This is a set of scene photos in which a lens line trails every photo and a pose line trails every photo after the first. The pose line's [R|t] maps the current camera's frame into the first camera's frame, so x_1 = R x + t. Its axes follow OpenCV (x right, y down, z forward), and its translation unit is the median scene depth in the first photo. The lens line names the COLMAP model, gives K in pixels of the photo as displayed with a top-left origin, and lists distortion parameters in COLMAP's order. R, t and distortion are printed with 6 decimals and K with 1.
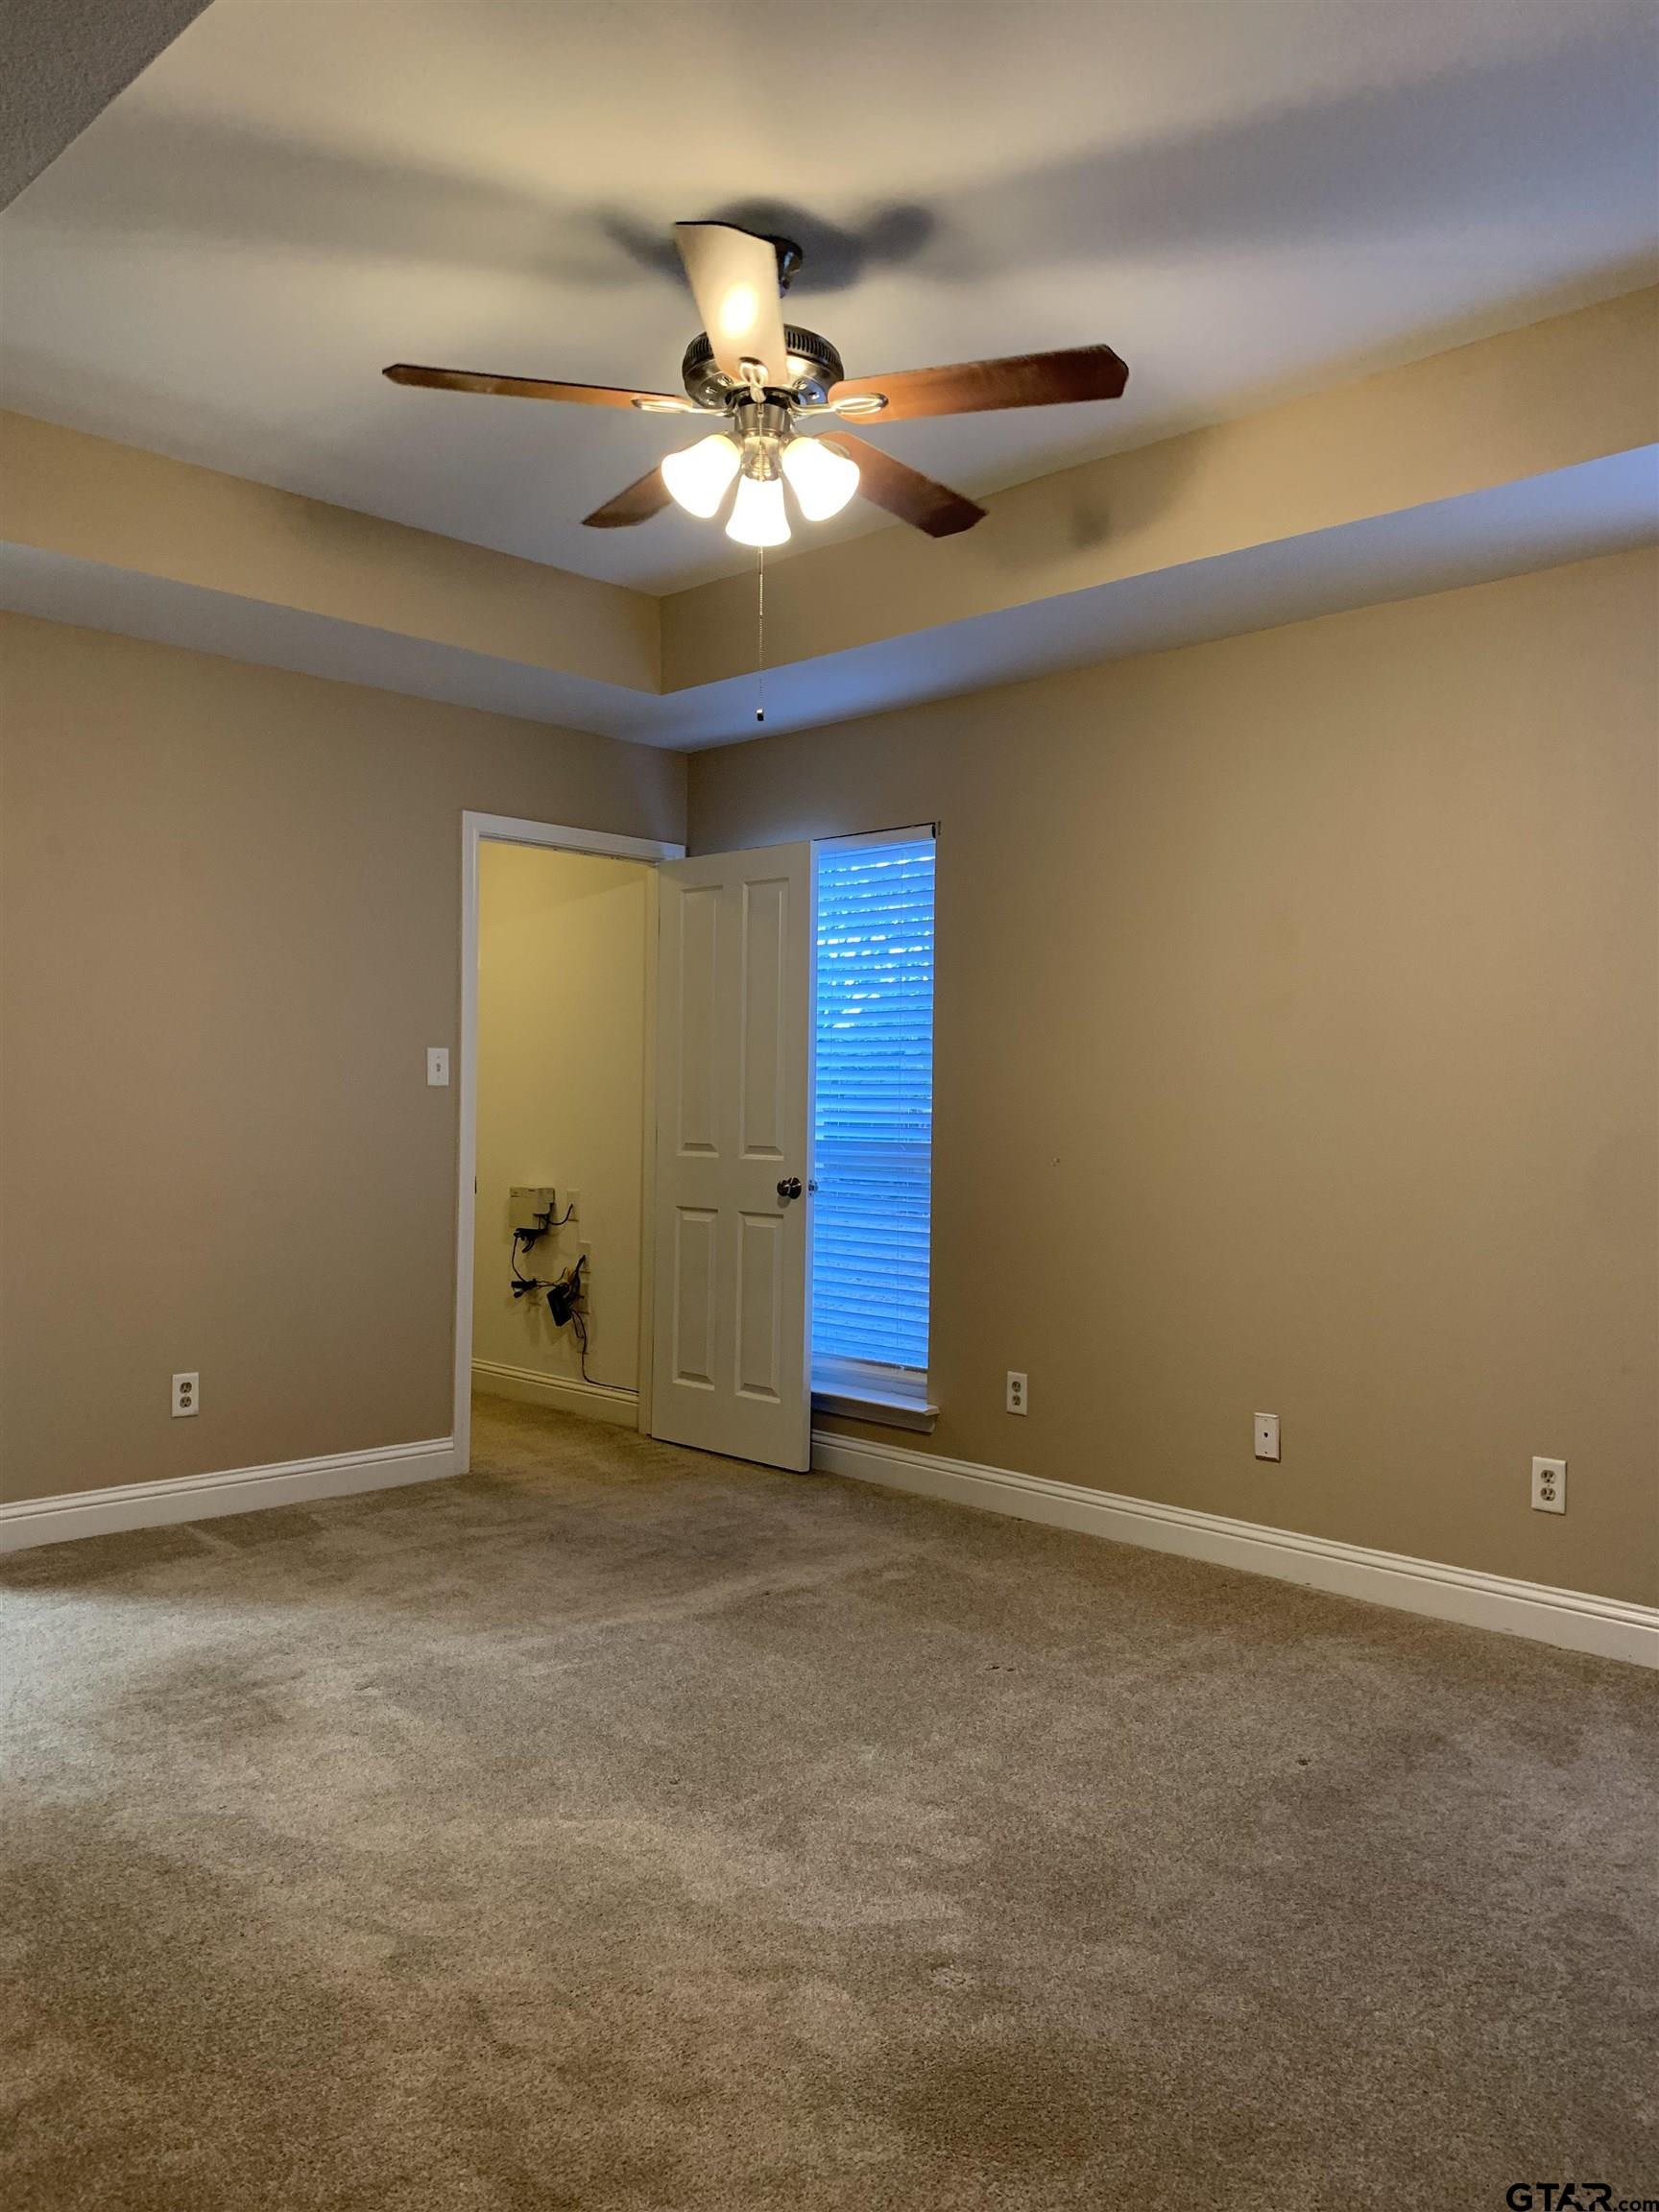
lens RADIAL K [[1676.6, 0, 893.5], [0, 1676.6, 1128.4], [0, 0, 1]] dist [0.033160, -0.023381]
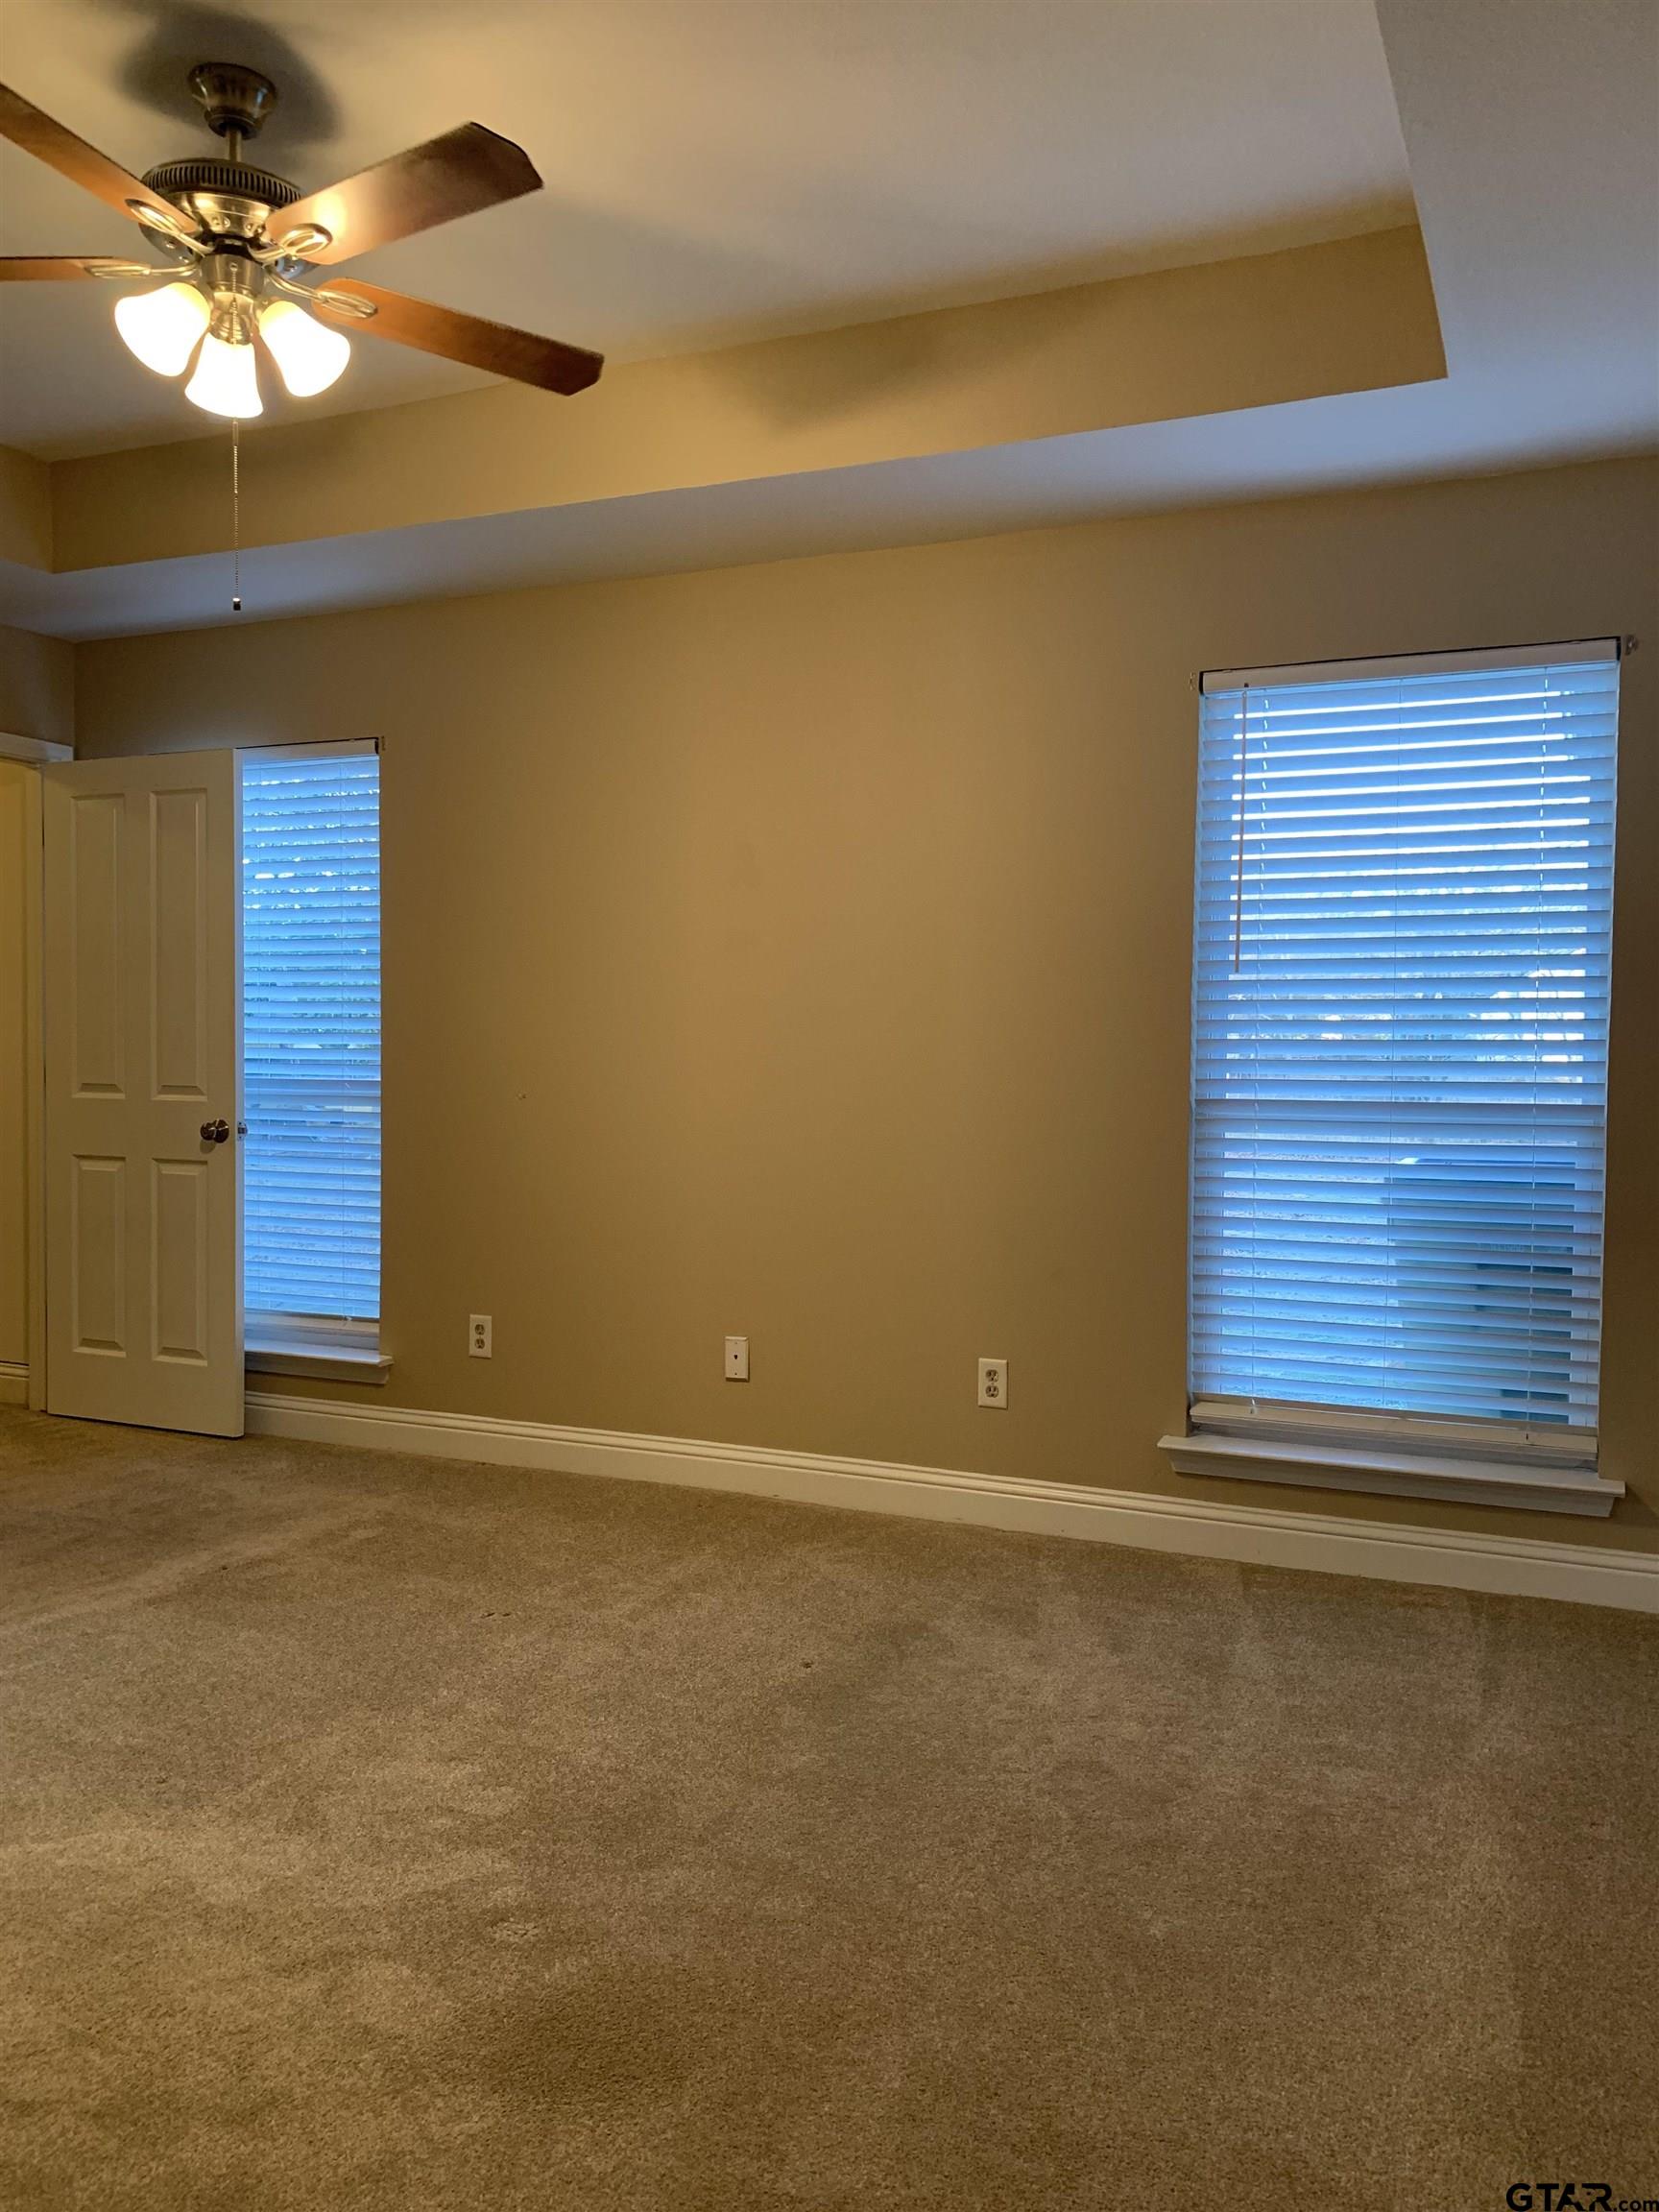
lens RADIAL K [[1676.6, 0, 816.2], [0, 1676.6, 1110.3], [0, 0, 1]] dist [0.033160, -0.023381]
pose [[0.937405, -0.019302, 0.347706, -0.107330], [0.011191, 0.999617, 0.025321, 0.007740], [-0.348061, -0.019845, 0.937262, 0.032749]]
